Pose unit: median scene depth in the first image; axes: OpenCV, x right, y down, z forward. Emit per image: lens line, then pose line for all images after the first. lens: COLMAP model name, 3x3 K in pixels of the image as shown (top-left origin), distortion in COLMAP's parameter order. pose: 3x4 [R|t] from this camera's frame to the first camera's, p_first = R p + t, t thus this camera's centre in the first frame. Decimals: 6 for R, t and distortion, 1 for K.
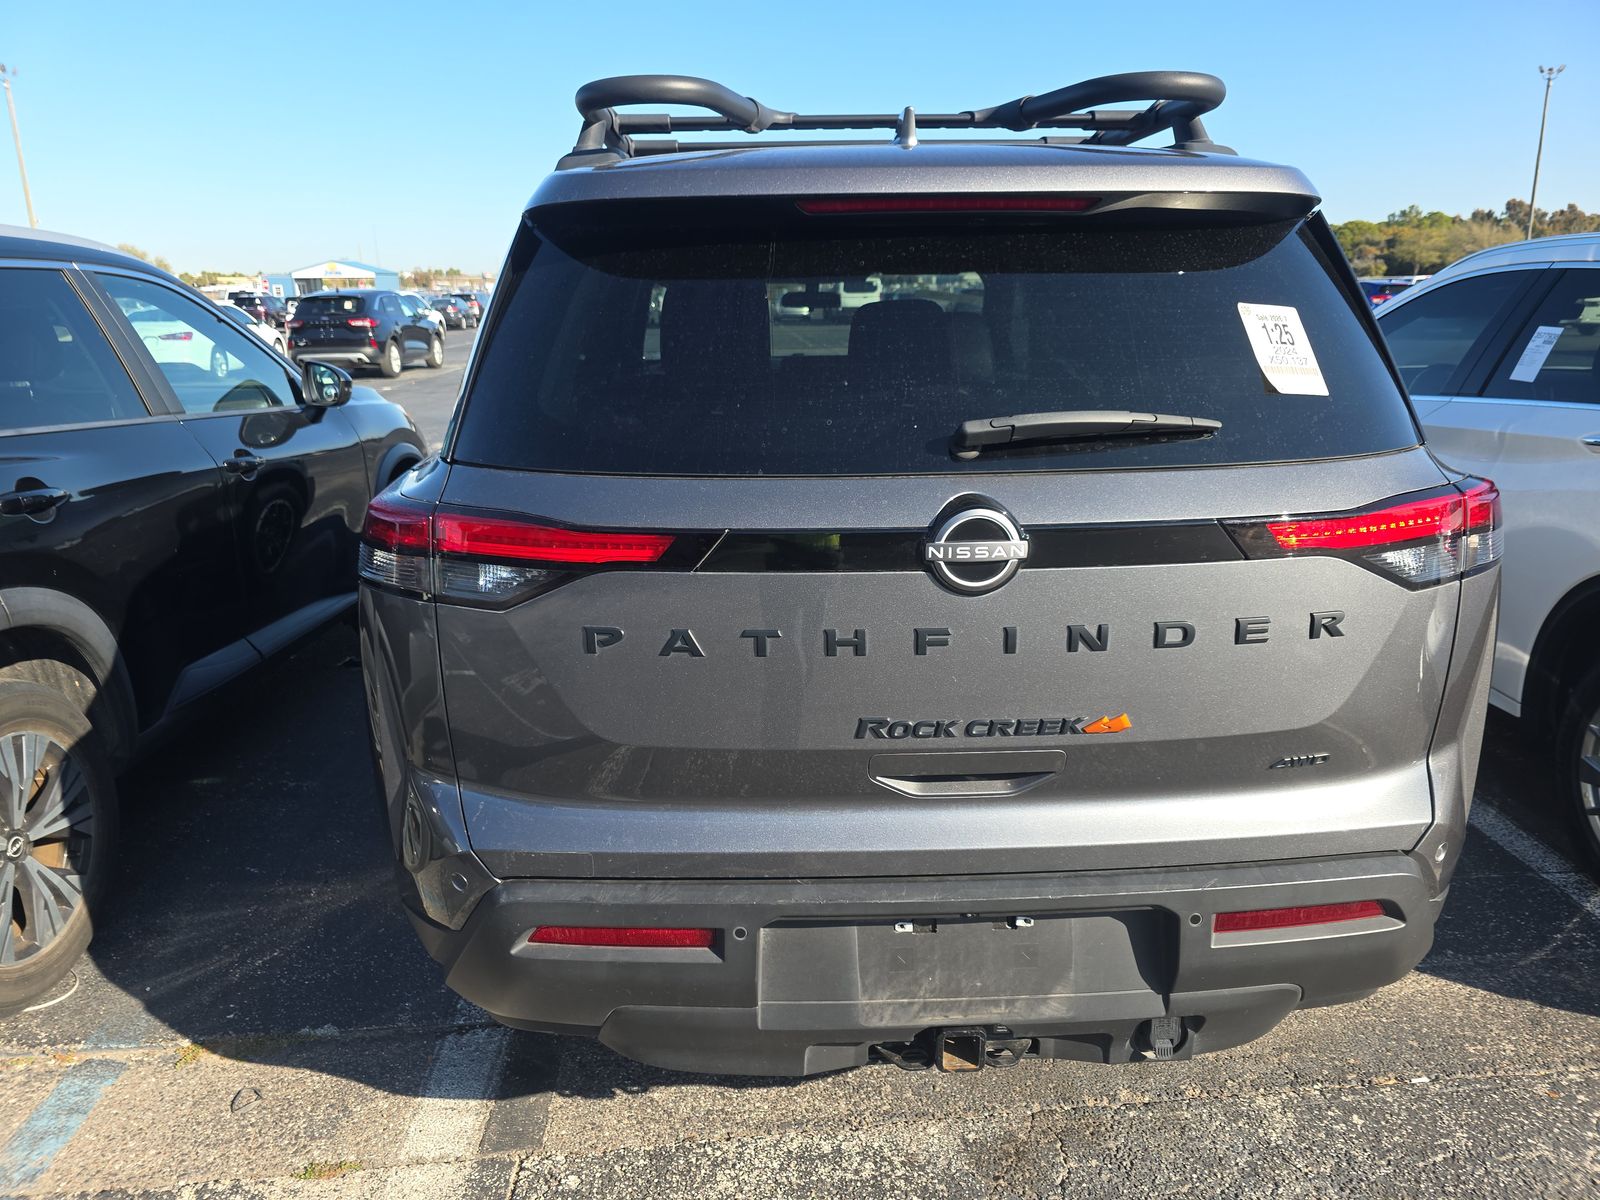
lens RADIAL K [[1071.5, 0, 800.3], [0, 1071.5, 609.6], [0, 0, 1]] dist [0.032166, -0.032519]
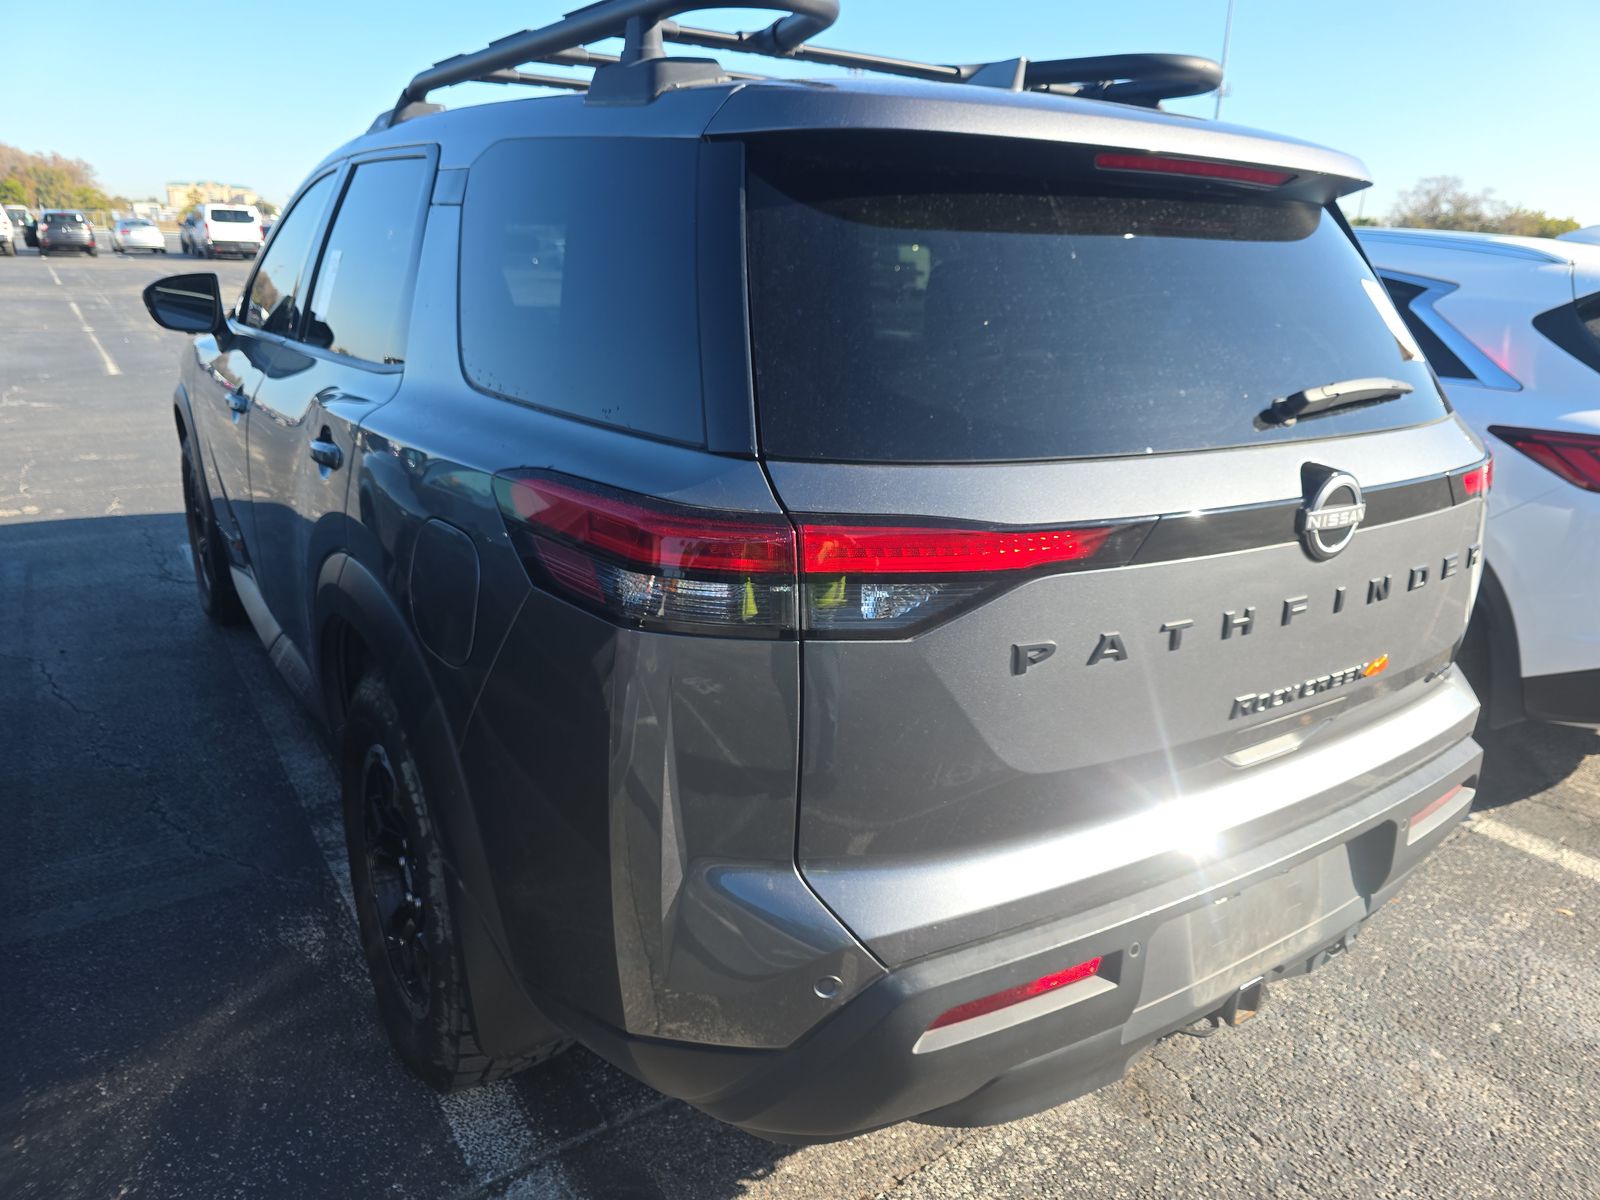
lens RADIAL K [[1071.5, 0, 807.2], [0, 1071.5, 587.5], [0, 0, 1]] dist [0.032166, -0.032519]
pose [[0.855063, -0.114854, 0.505644, -0.571978], [0.103081, 0.993348, 0.051318, -0.066763], [-0.508174, 0.008242, 0.861215, 0.268391]]
